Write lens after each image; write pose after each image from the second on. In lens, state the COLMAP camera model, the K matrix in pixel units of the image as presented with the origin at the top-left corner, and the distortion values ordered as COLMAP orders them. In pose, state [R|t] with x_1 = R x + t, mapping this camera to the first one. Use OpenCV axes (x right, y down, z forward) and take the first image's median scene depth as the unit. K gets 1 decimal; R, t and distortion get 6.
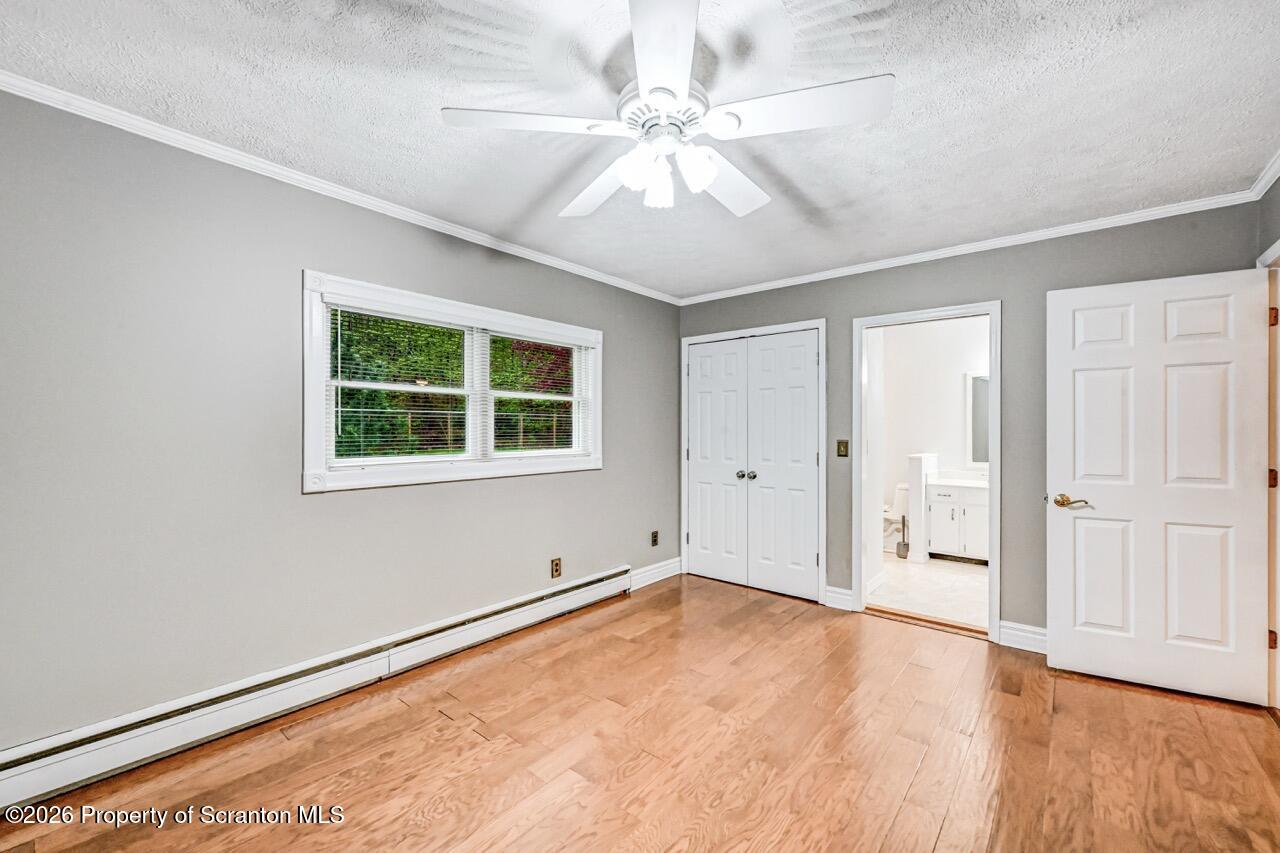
lens RADIAL K [[512.0, 0, 640.9], [0, 512.0, 424.1], [0, 0, 1]] dist [0.001831, -0.000018]
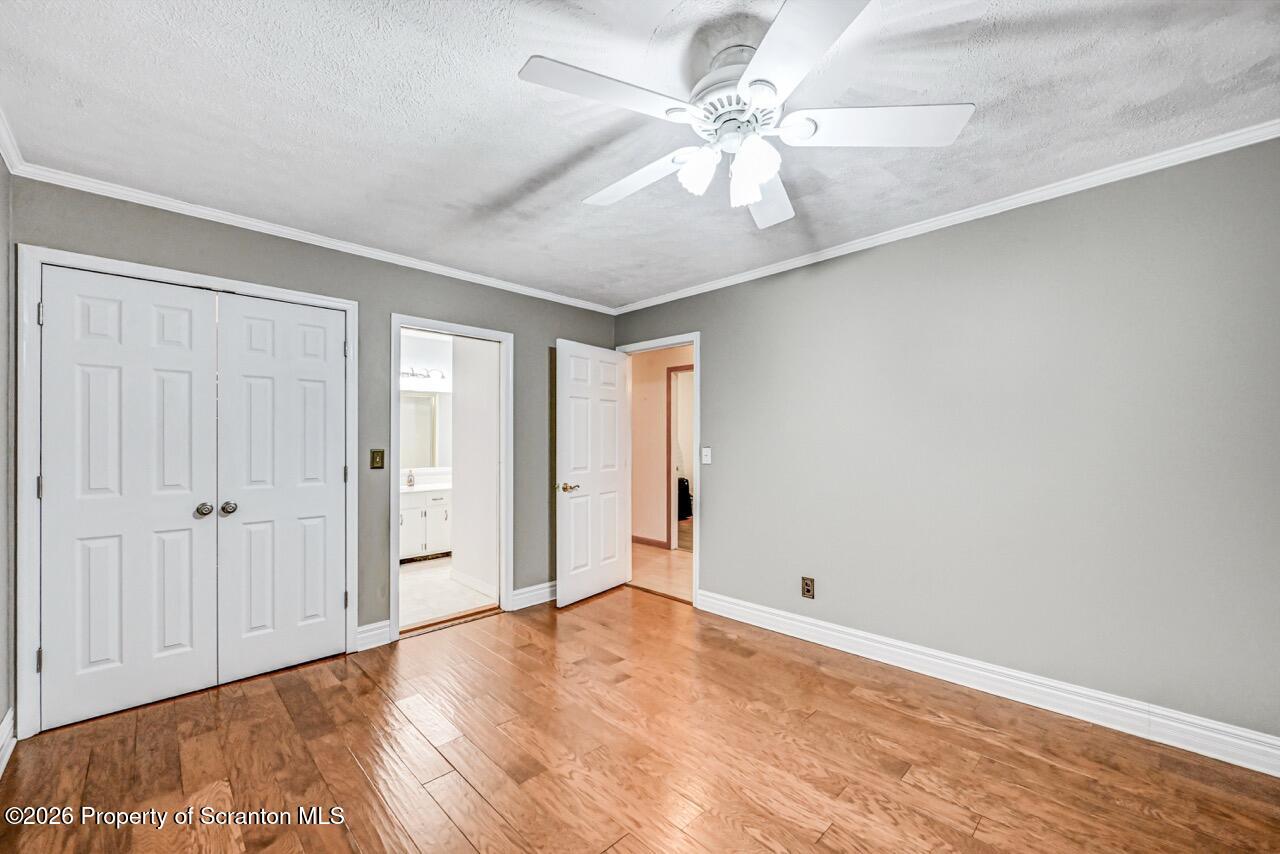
lens RADIAL K [[512.0, 0, 632.3], [0, 512.0, 435.0], [0, 0, 1]] dist [0.001831, -0.000018]
pose [[0.101618, 0.007164, 0.994798, -0.427805], [-0.009411, 0.999936, -0.006240, 0.008329], [-0.994779, -0.008728, 0.101679, 0.496678]]
